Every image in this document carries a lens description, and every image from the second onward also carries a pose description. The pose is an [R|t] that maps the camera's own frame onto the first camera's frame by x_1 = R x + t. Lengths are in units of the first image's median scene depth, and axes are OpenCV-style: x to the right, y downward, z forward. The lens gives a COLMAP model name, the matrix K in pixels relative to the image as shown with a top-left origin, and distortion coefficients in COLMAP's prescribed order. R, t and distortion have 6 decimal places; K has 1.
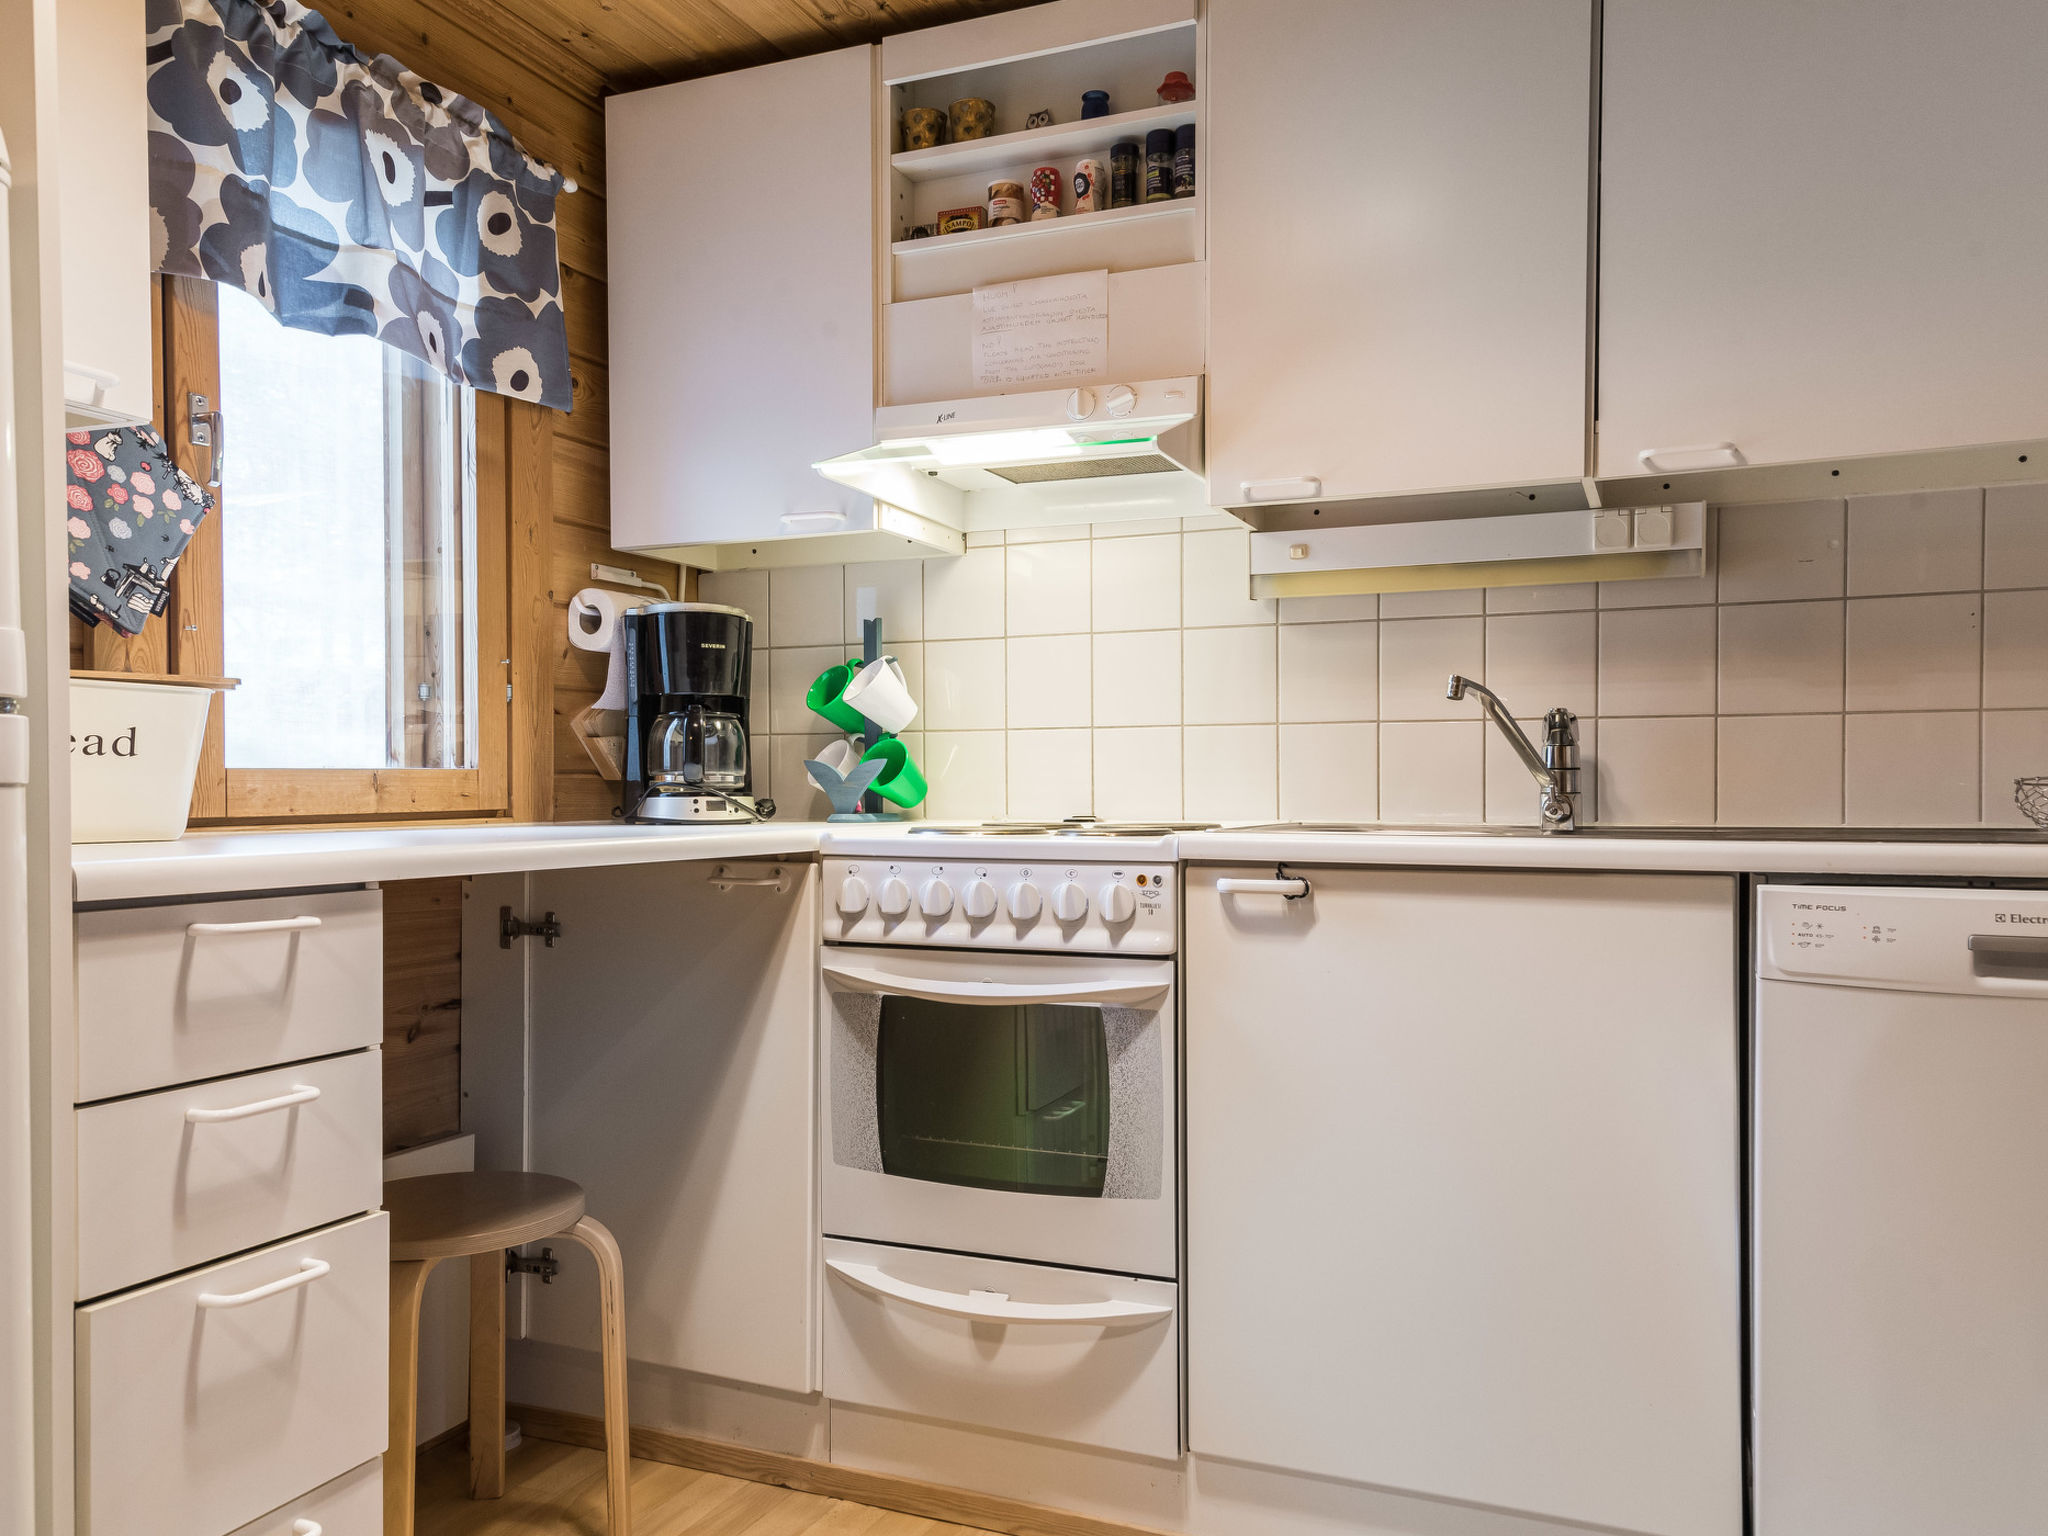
lens RADIAL K [[1534.5, 0, 1031.3], [0, 1534.5, 824.7], [0, 0, 1]] dist [0.045989, 0.002186]
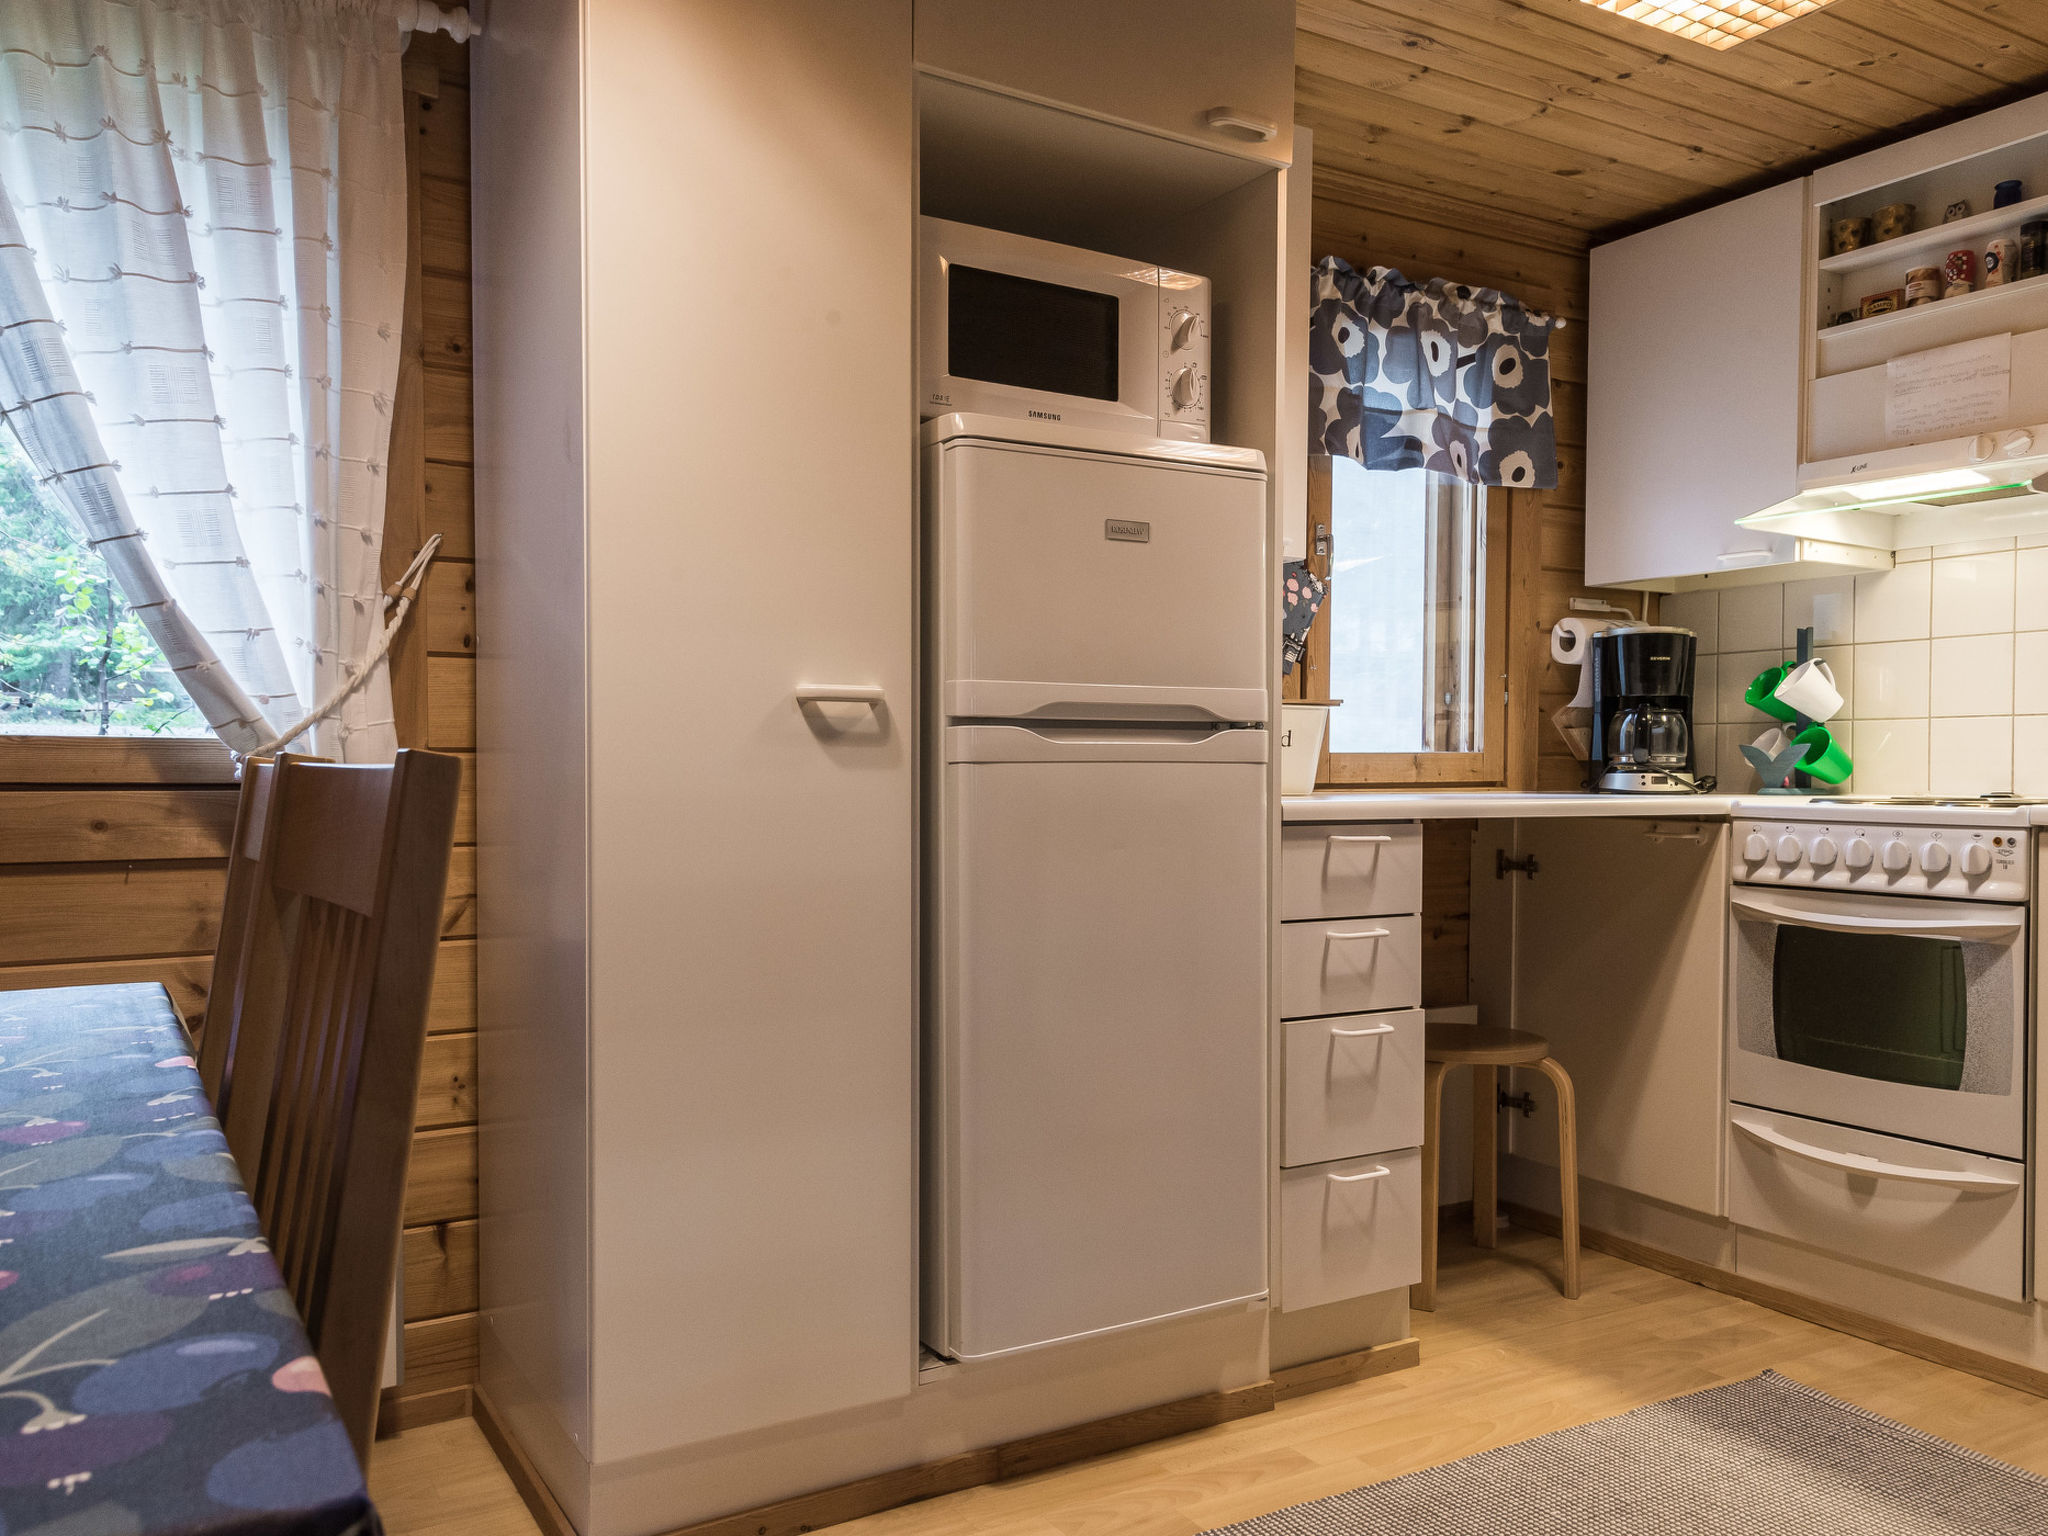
lens RADIAL K [[1584.8, 0, 1024.0], [0, 1584.8, 768.0], [0, 0, 1]] dist [0.030863, 0.004201]
pose [[0.805099, 0.005566, -0.593114, 0.172116], [-0.019614, 0.999659, -0.017244, 0.011871], [0.592816, 0.025516, 0.804934, -0.435628]]
